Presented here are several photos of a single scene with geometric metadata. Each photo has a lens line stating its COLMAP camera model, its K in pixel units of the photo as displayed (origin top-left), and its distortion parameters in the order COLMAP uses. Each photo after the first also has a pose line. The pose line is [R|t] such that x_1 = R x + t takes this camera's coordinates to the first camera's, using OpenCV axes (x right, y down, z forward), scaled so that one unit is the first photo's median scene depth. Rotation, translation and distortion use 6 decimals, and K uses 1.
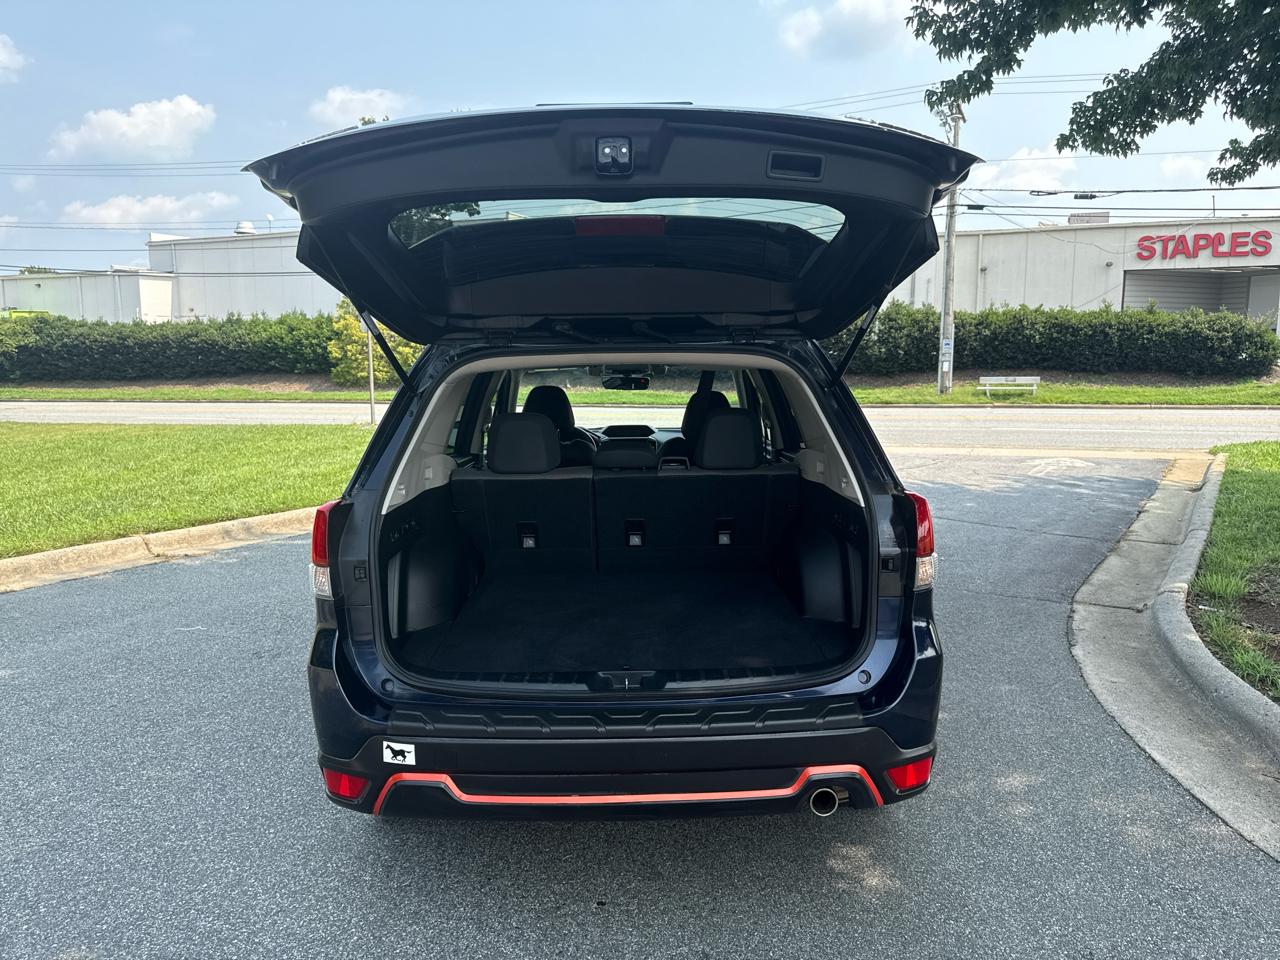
lens RADIAL K [[905.7, 0, 642.6], [0, 905.7, 499.4], [0, 0, 1]] dist [0.020478, -0.030681]
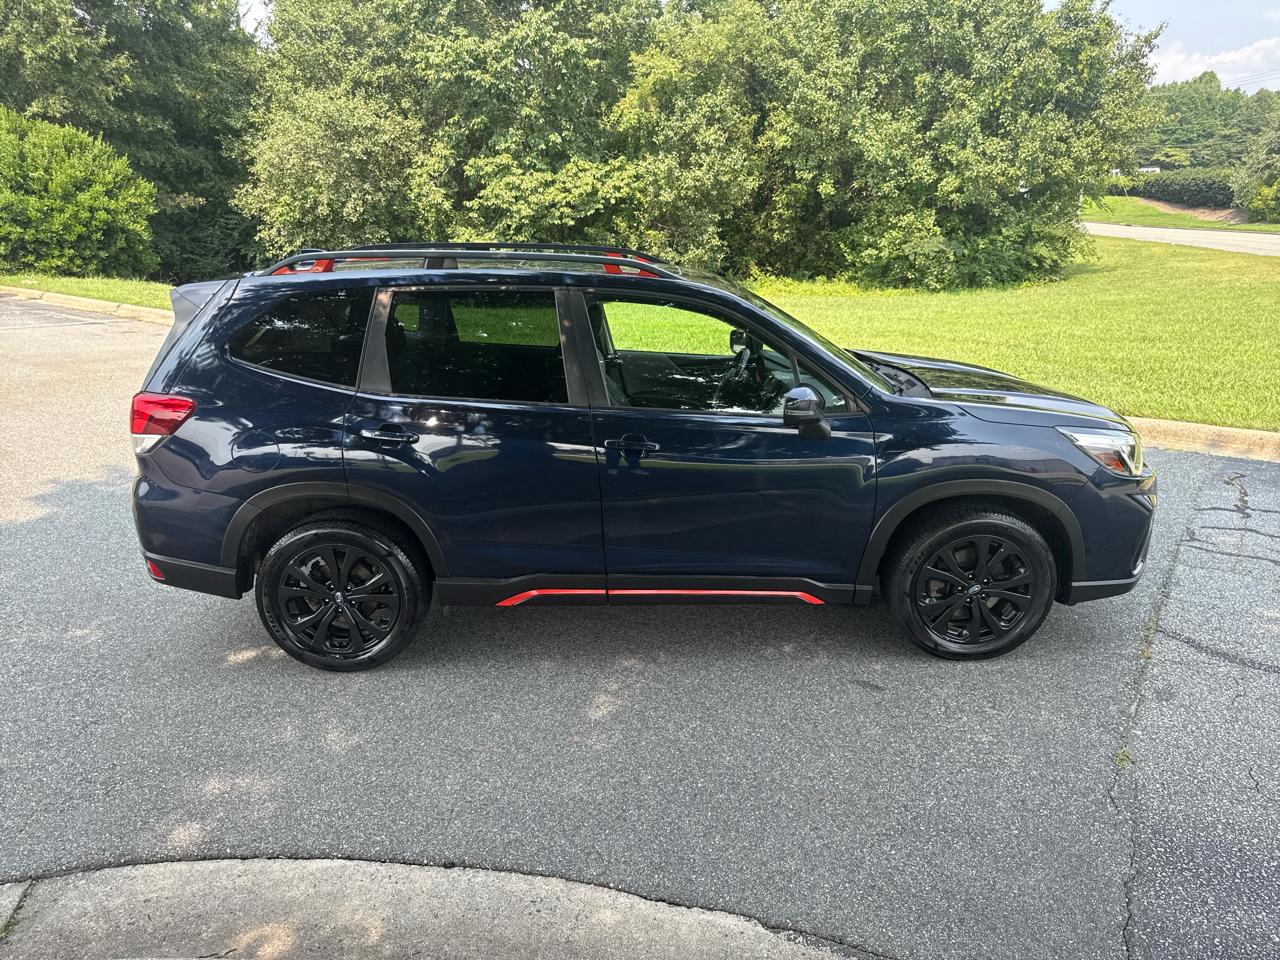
lens RADIAL K [[905.7, 0, 636.5], [0, 905.7, 483.0], [0, 0, 1]] dist [0.020478, -0.030681]
pose [[-0.000163, 0.297518, -0.954716, 0.579900], [-0.145874, 0.944497, 0.294358, -0.140368], [0.989303, 0.139316, 0.043246, 0.567373]]
